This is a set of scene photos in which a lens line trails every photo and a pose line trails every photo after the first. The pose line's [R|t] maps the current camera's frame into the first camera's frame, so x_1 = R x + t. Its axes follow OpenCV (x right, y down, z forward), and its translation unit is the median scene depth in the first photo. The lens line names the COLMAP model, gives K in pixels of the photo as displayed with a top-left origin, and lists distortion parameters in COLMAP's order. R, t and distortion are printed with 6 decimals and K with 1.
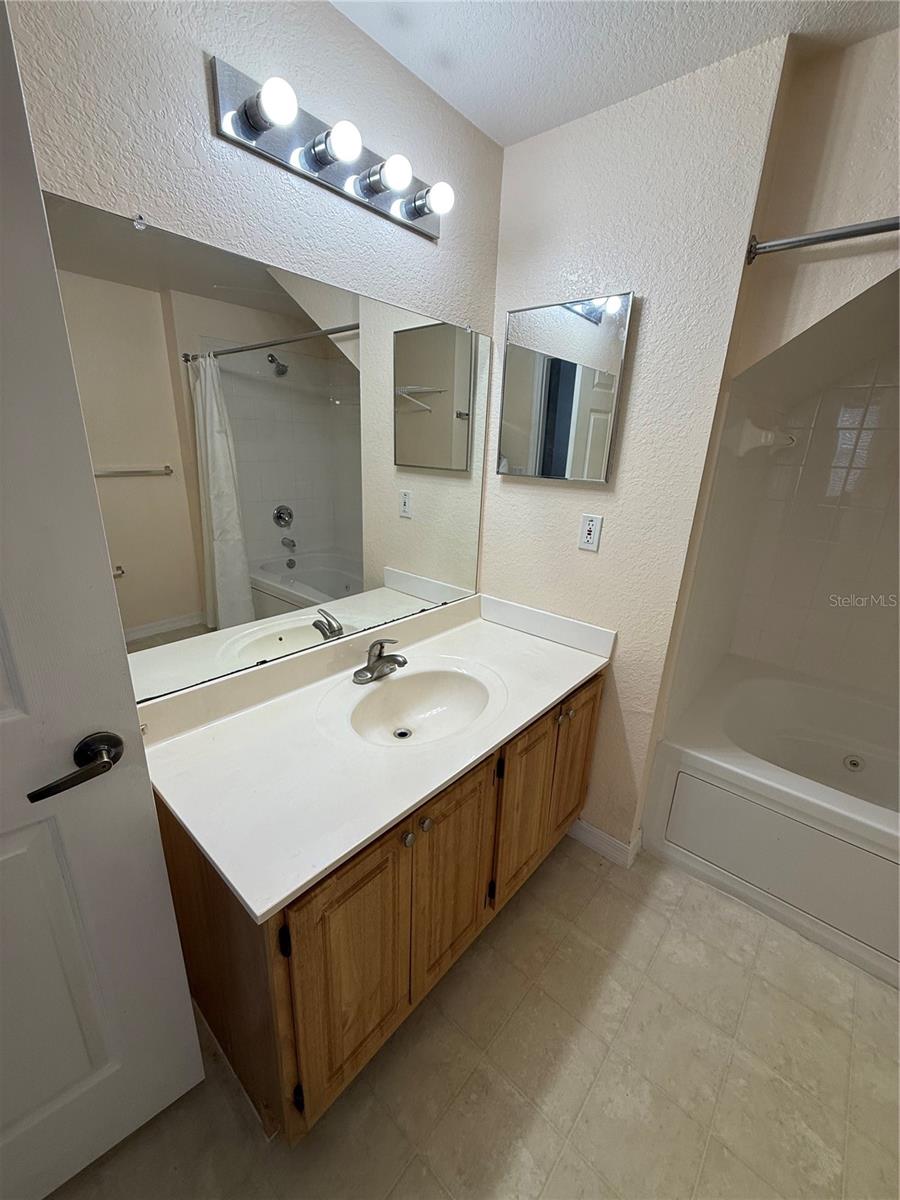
lens RADIAL K [[477.8, 0, 450.0], [0, 477.8, 598.4], [0, 0, 1]] dist [-0.001143, 0.000383]
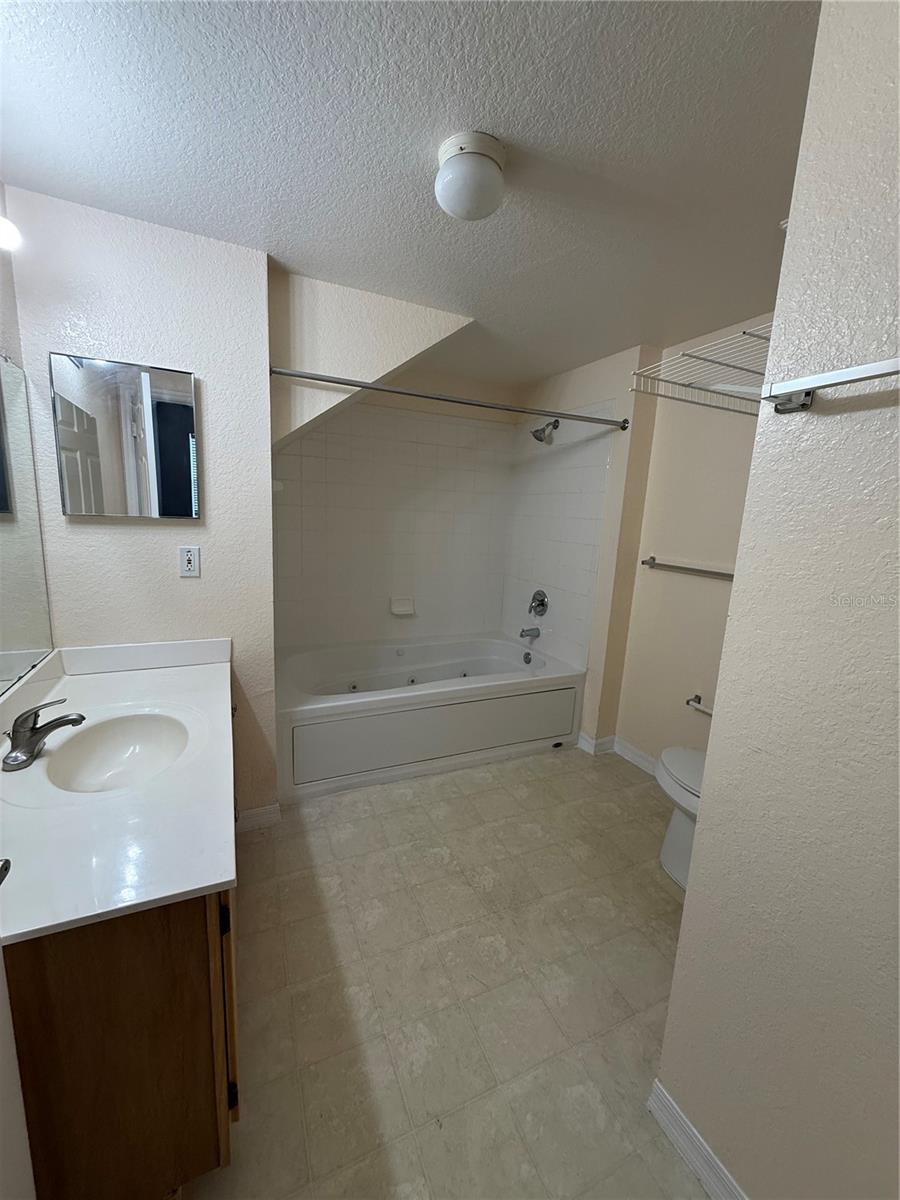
lens RADIAL K [[477.8, 0, 450.0], [0, 477.8, 598.4], [0, 0, 1]] dist [-0.001143, 0.000383]
pose [[0.411021, -0.183774, 0.892910, -0.532492], [0.251237, 0.964375, 0.082834, 0.012717], [-0.876323, 0.190286, 0.442549, -0.059368]]
